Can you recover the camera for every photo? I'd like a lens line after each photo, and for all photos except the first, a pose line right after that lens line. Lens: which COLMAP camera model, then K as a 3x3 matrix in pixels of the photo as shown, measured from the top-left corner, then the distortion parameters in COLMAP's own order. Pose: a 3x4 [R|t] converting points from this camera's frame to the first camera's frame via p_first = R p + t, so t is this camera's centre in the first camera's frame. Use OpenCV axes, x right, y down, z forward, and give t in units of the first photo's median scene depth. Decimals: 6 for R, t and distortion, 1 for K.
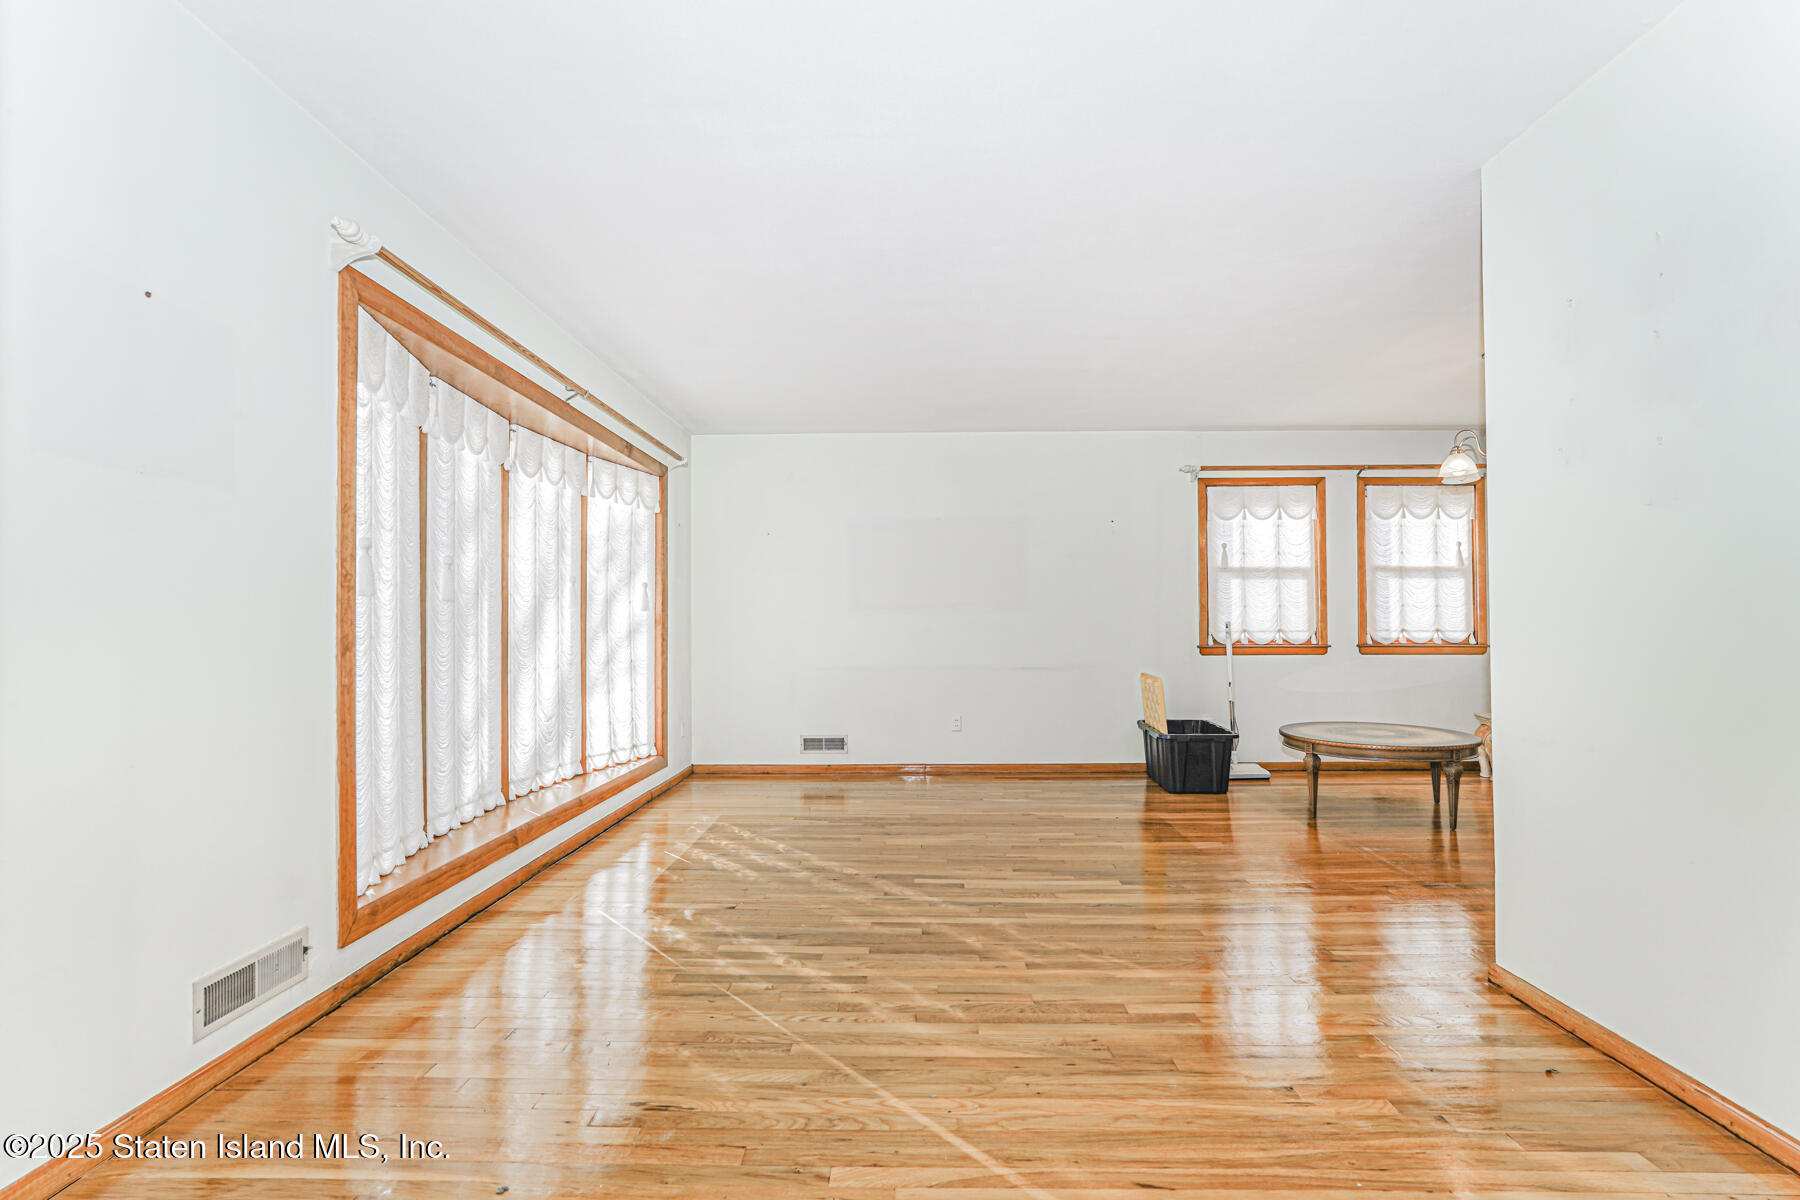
lens RADIAL K [[805.3, 0, 904.7], [0, 805.3, 615.1], [0, 0, 1]] dist [-0.019026, 0.010123]
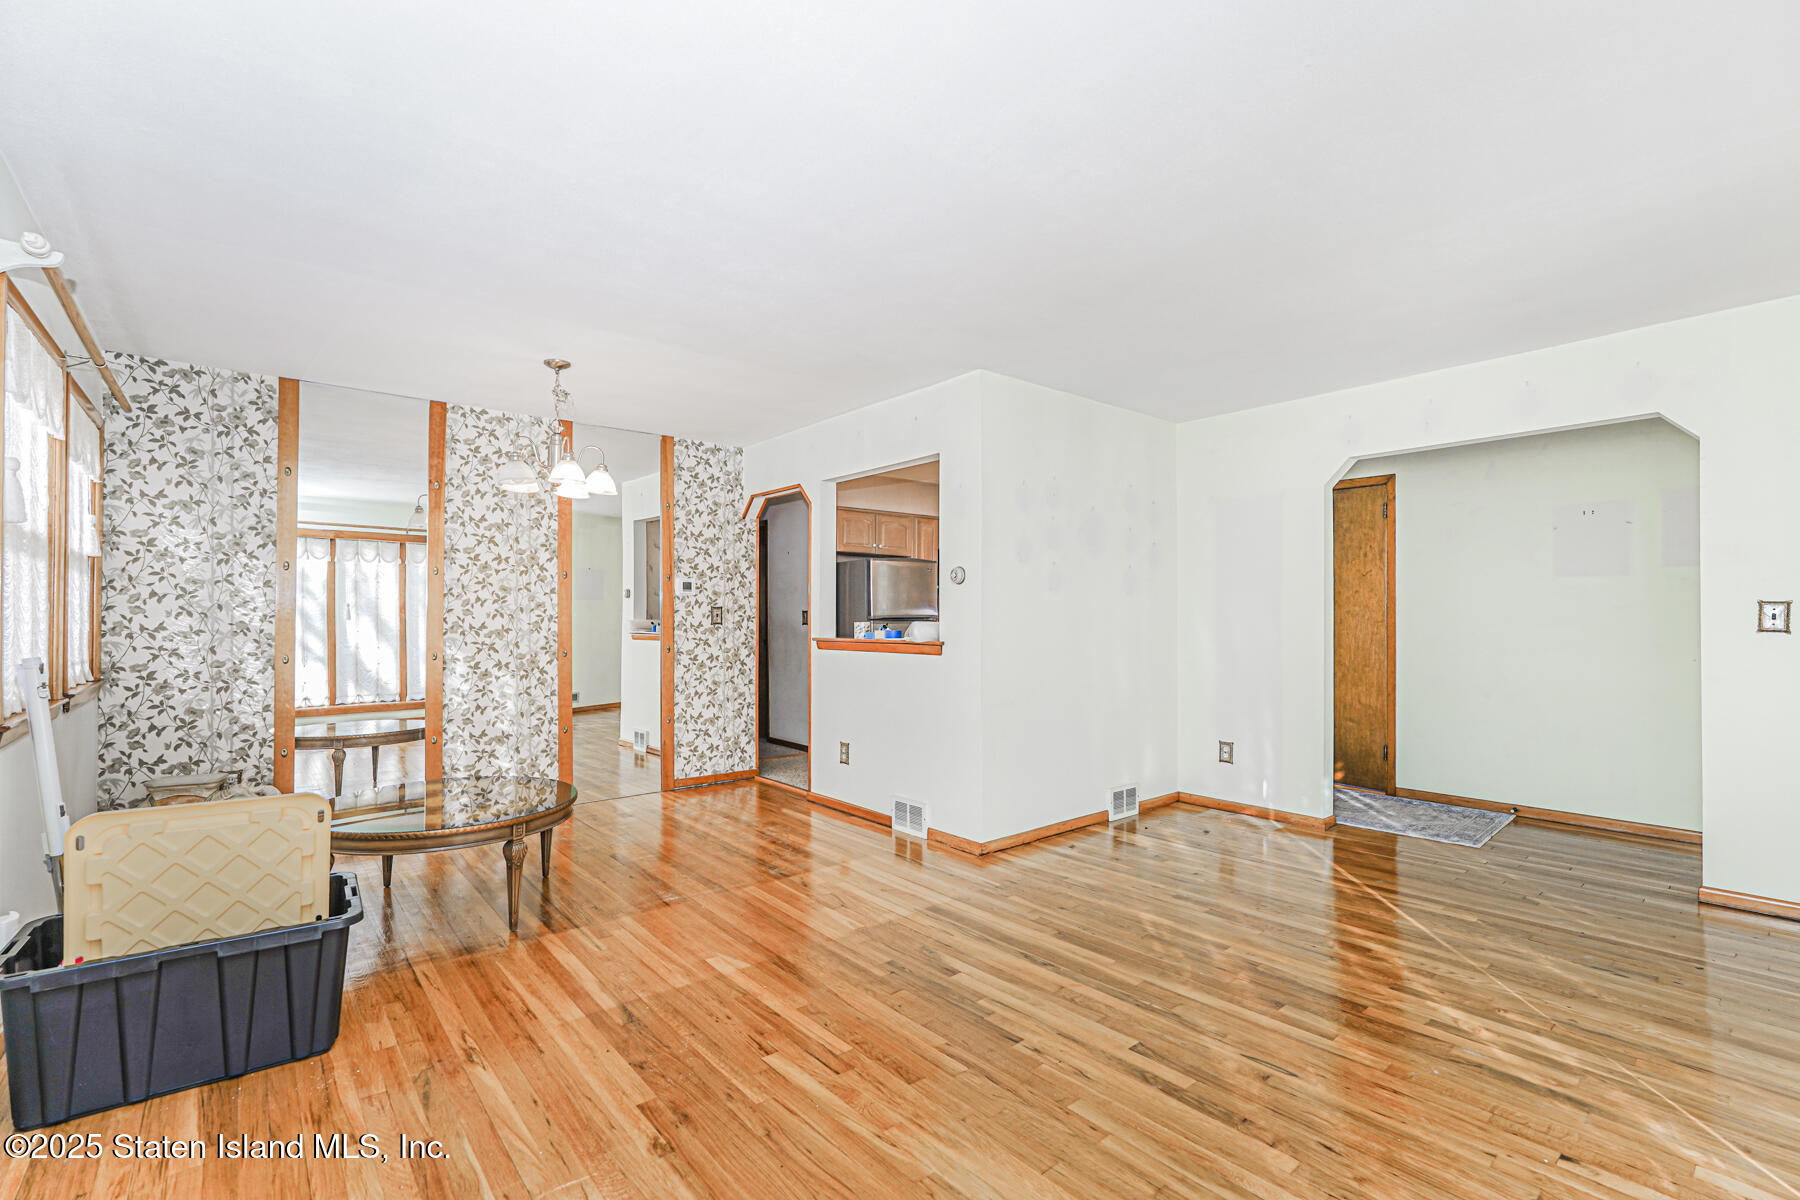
lens RADIAL K [[805.3, 0, 904.7], [0, 805.3, 615.1], [0, 0, 1]] dist [-0.019026, 0.010123]
pose [[-0.659505, 0.007727, 0.751661, -0.268260], [-0.003590, 0.999903, -0.013429, -0.013771], [-0.751692, -0.011555, -0.659413, 1.389056]]
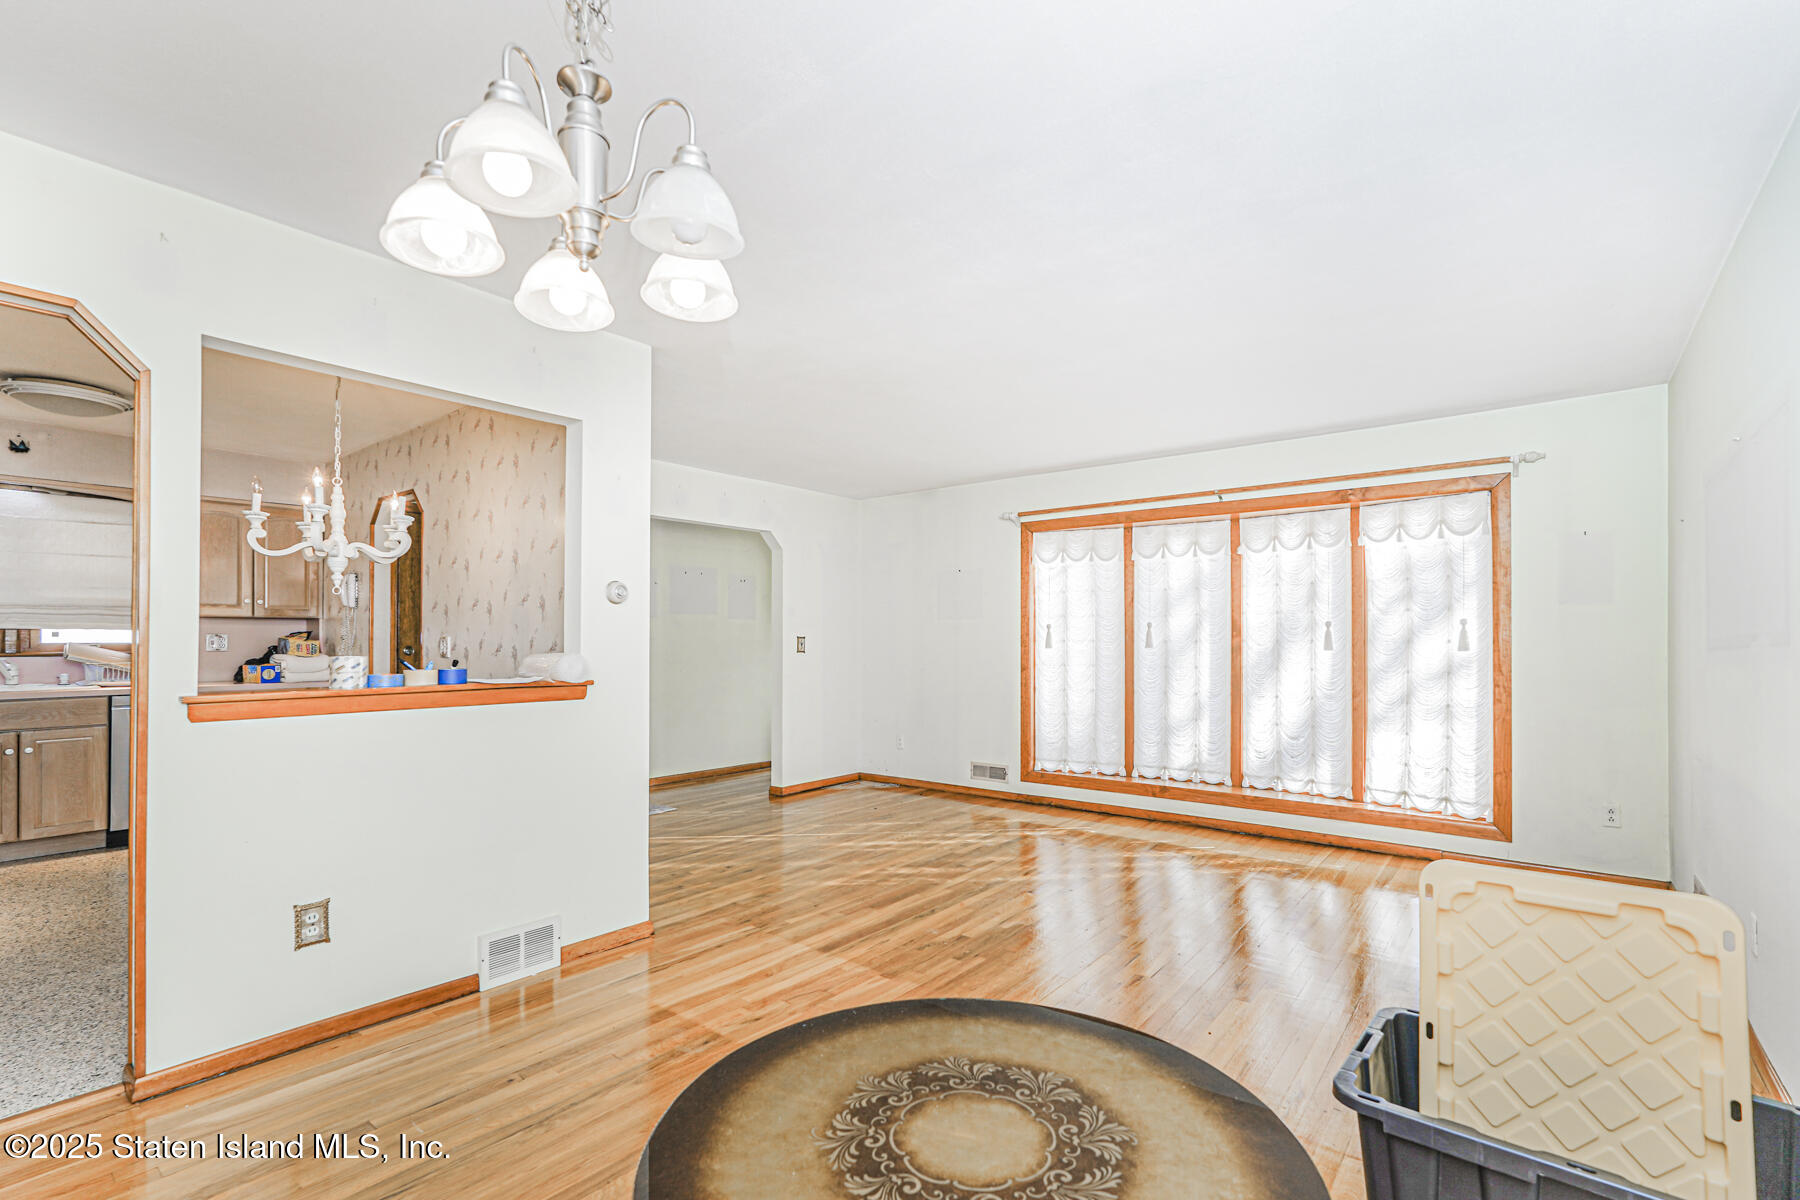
lens RADIAL K [[798.2, 0, 900.2], [0, 798.2, 637.6], [0, 0, 1]] dist [-0.002015, 0.000504]
pose [[-0.612441, -0.000220, -0.790516, 0.968042], [0.013278, 0.999856, -0.010566, -0.022371], [0.790405, -0.016967, -0.612350, 1.364674]]
